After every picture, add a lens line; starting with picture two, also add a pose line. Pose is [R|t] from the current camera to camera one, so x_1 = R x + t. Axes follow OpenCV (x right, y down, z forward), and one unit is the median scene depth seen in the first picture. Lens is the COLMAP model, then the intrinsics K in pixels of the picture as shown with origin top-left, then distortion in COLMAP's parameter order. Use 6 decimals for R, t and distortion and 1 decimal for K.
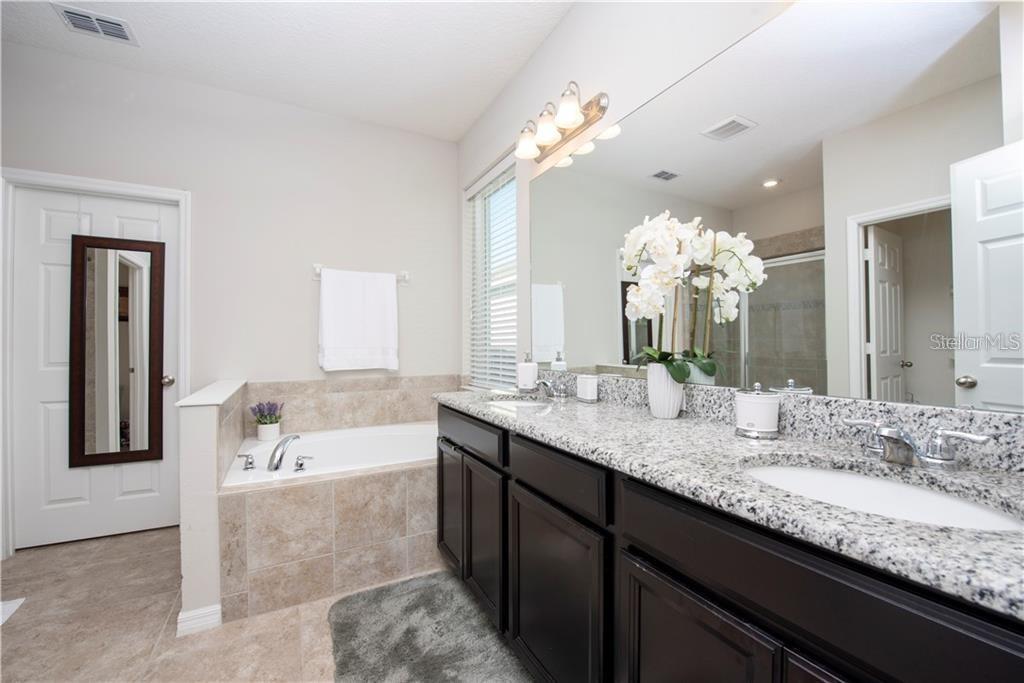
lens RADIAL K [[406.3, 0, 515.8], [0, 406.3, 343.3], [0, 0, 1]] dist [-0.021963, -0.000216]
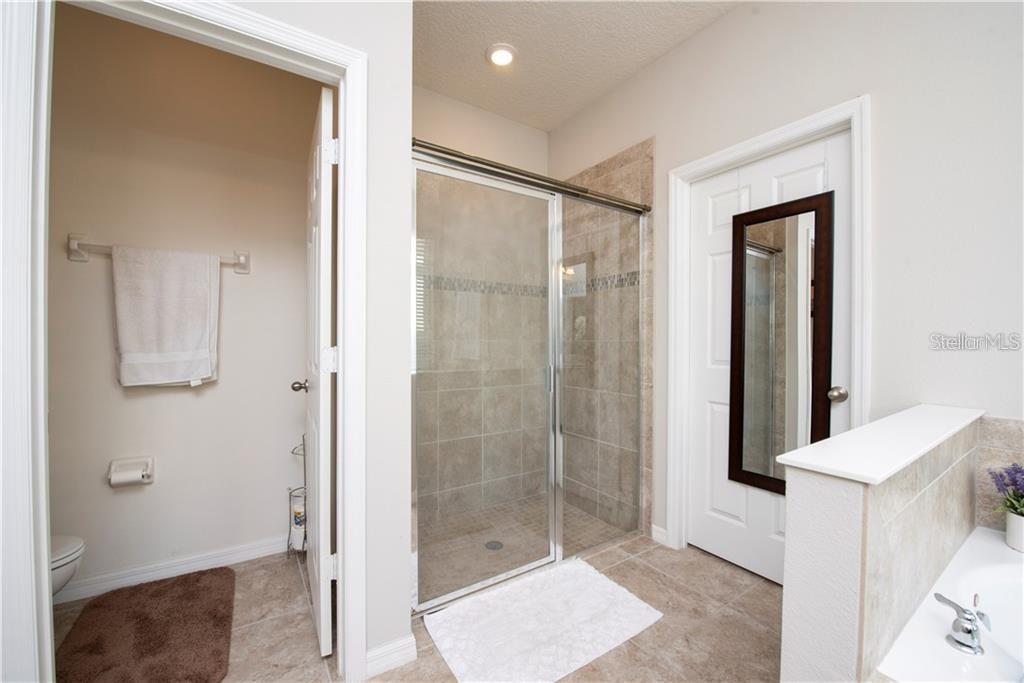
lens RADIAL K [[406.3, 0, 515.8], [0, 406.3, 343.3], [0, 0, 1]] dist [-0.021963, -0.000216]
pose [[0.083020, 0.004486, -0.996538, -0.260117], [-0.002205, 0.999988, 0.004317, 0.006281], [0.996545, 0.001839, 0.083029, 0.429030]]
